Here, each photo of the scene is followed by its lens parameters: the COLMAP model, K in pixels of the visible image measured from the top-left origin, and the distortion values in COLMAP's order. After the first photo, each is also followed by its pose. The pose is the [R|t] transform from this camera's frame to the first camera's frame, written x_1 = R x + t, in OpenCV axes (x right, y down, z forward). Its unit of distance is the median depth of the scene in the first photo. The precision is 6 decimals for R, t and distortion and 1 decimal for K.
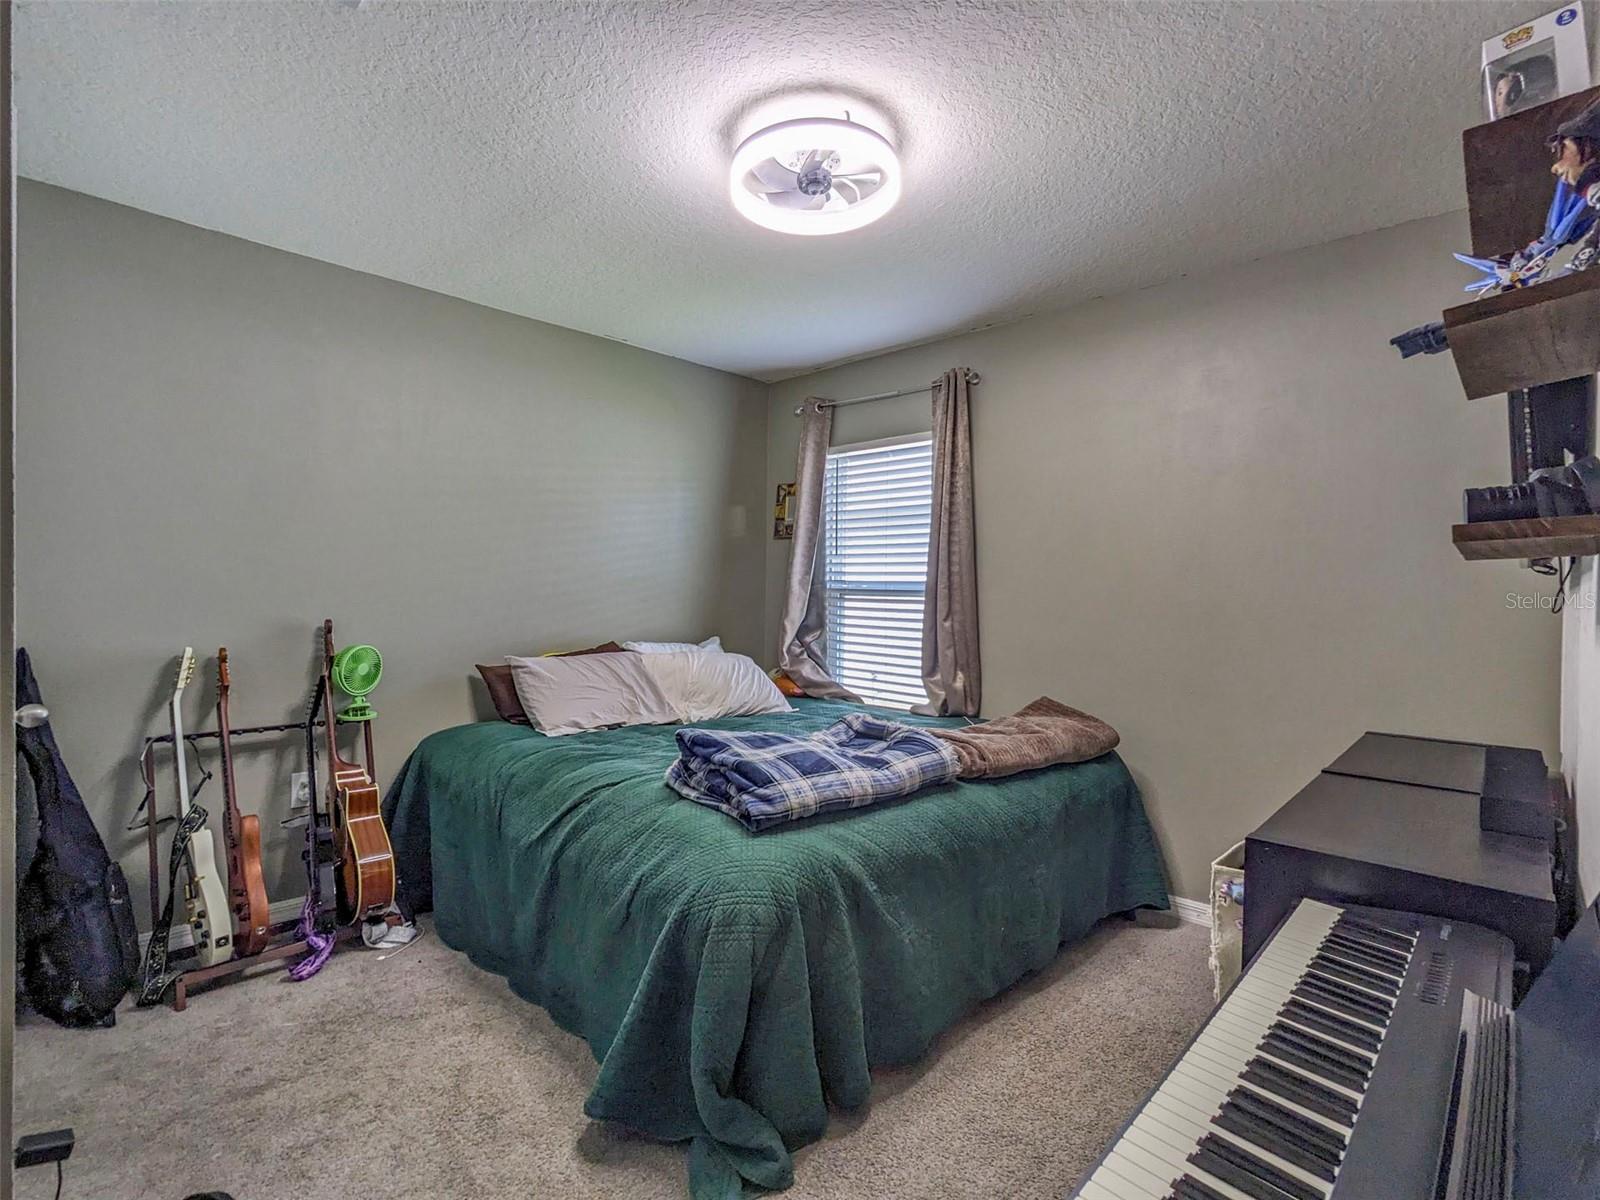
lens RADIAL K [[767.7, 0, 805.6], [0, 767.7, 600.9], [0, 0, 1]] dist [-0.002117, -0.000903]
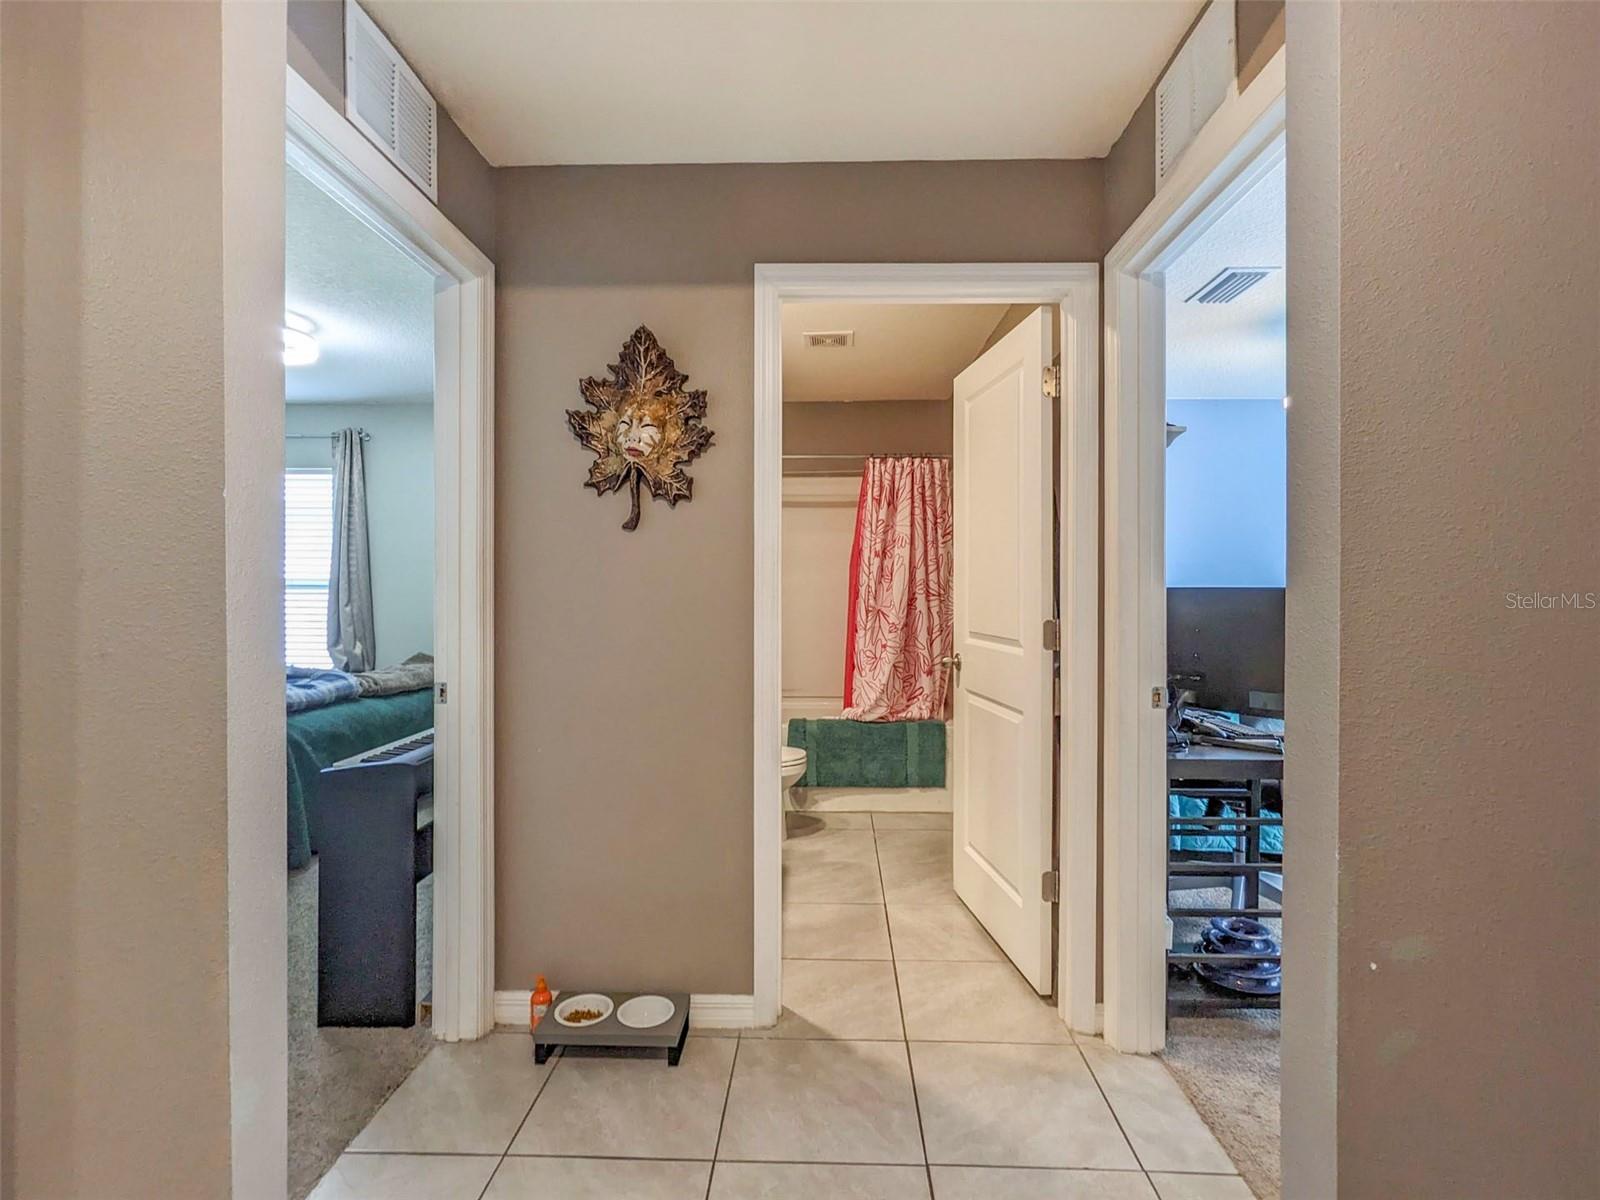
lens RADIAL K [[771.6, 0, 798.8], [0, 771.6, 573.1], [0, 0, 1]] dist [-0.001143, -0.000206]
pose [[0.748721, -0.010073, 0.662808, -0.133403], [0.025926, 0.999564, -0.014095, 0.006056], [-0.662378, 0.027737, 0.748656, -0.610113]]
